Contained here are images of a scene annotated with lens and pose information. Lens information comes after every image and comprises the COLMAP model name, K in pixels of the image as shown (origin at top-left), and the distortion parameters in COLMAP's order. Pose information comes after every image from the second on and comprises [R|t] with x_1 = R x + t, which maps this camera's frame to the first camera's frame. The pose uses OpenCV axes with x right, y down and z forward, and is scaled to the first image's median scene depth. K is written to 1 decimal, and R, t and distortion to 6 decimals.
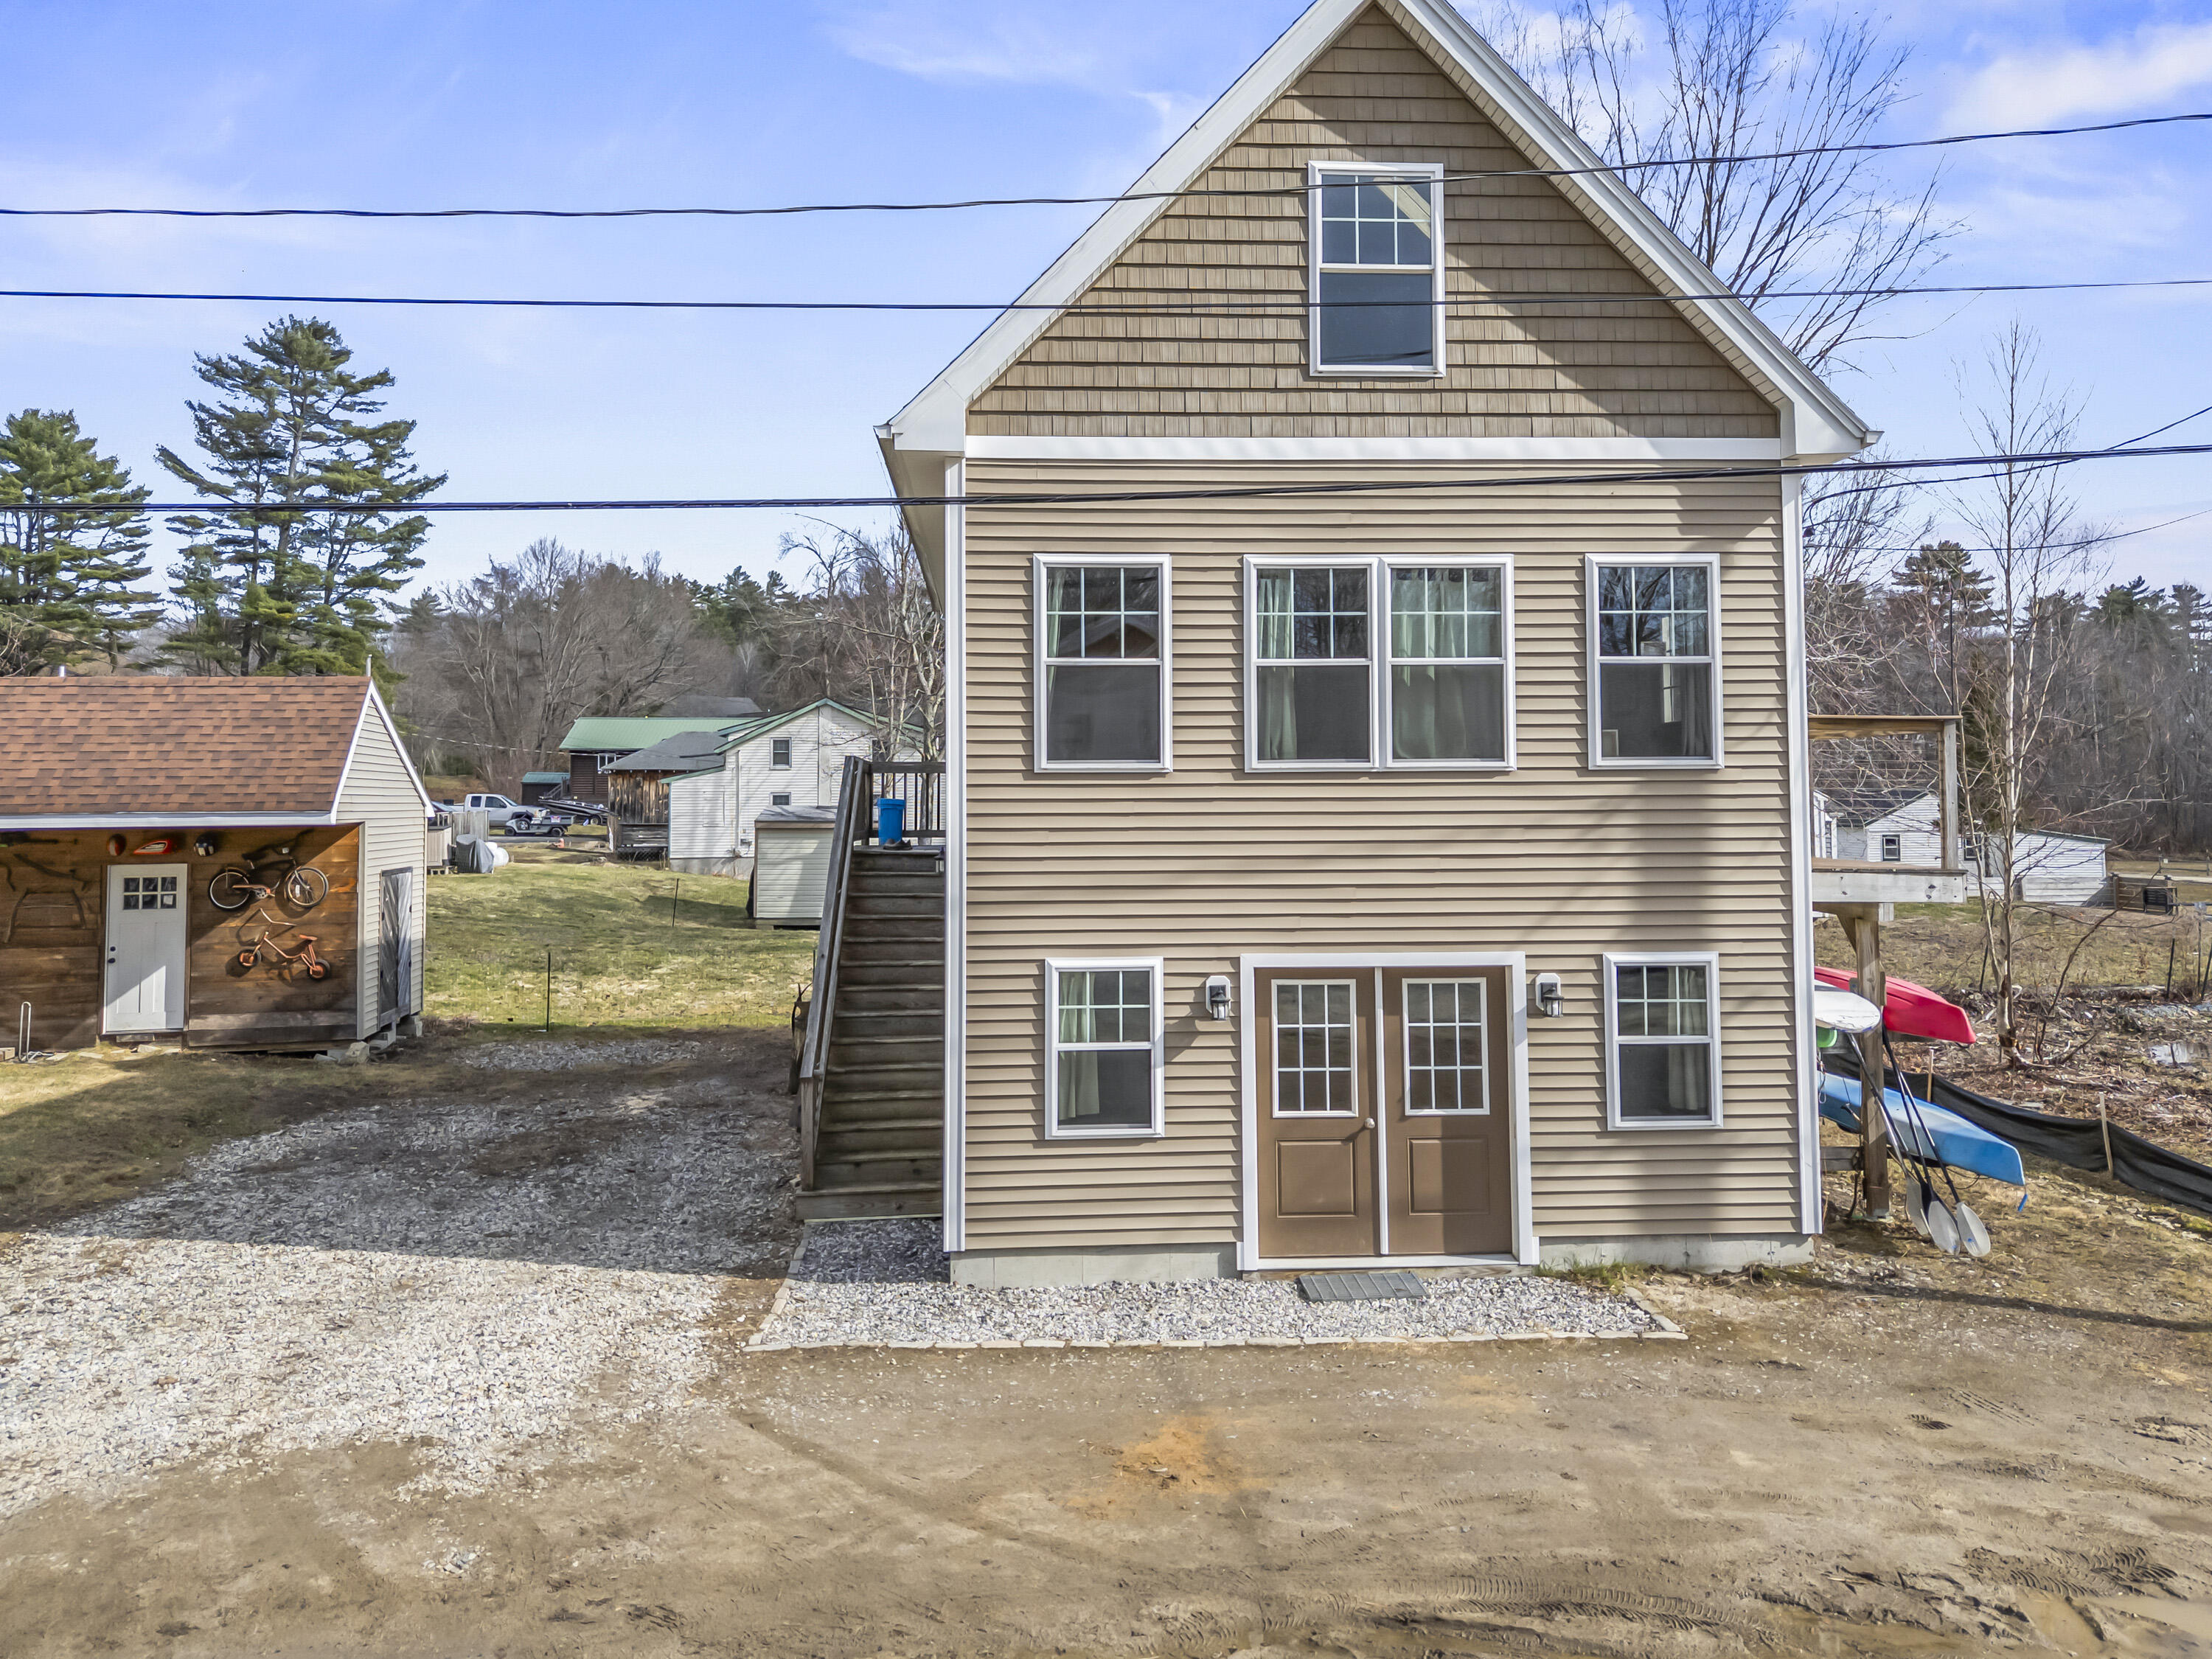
lens RADIAL K [[1617.7, 0, 1092.6], [0, 1617.7, 710.5], [0, 0, 1]] dist [0.067781, -0.057831]
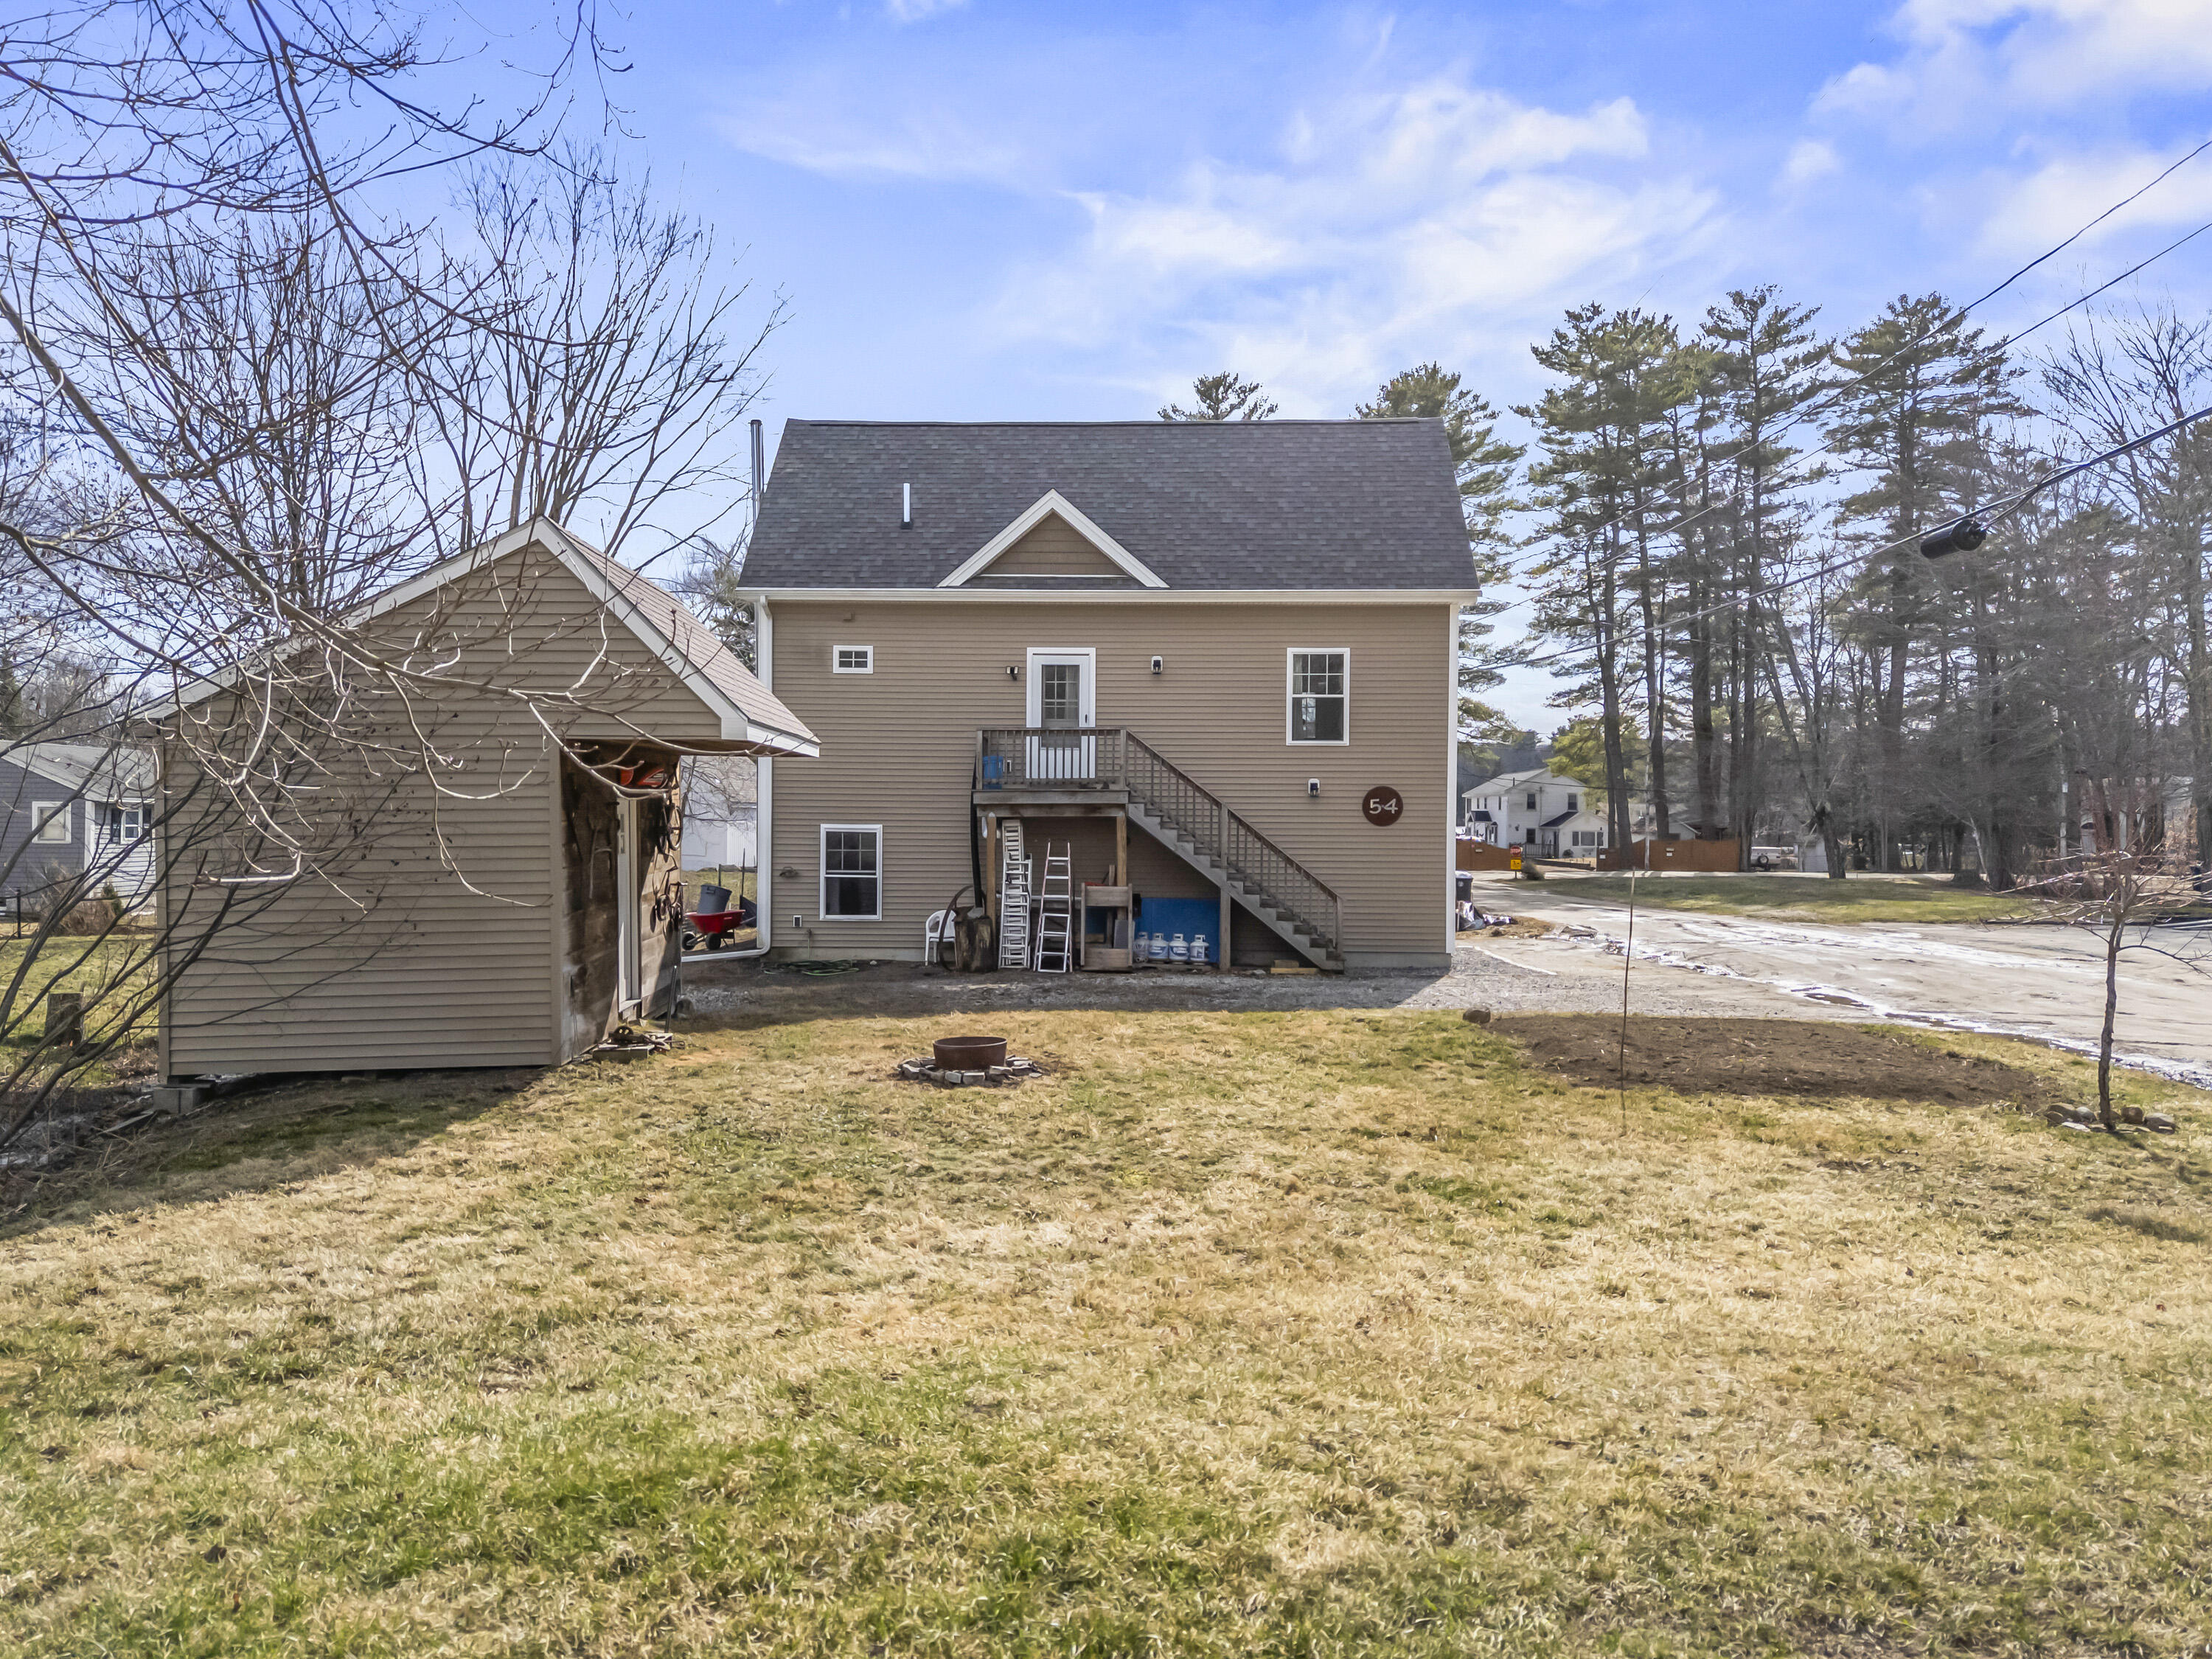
lens RADIAL K [[1617.7, 0, 1084.8], [0, 1617.7, 819.5], [0, 0, 1]] dist [0.067781, -0.057831]
pose [[0.119976, 0.000541, 0.992777, -2.377462], [-0.058374, 0.998274, 0.006510, 0.154005], [-0.991059, -0.058733, 0.119800, 1.226545]]
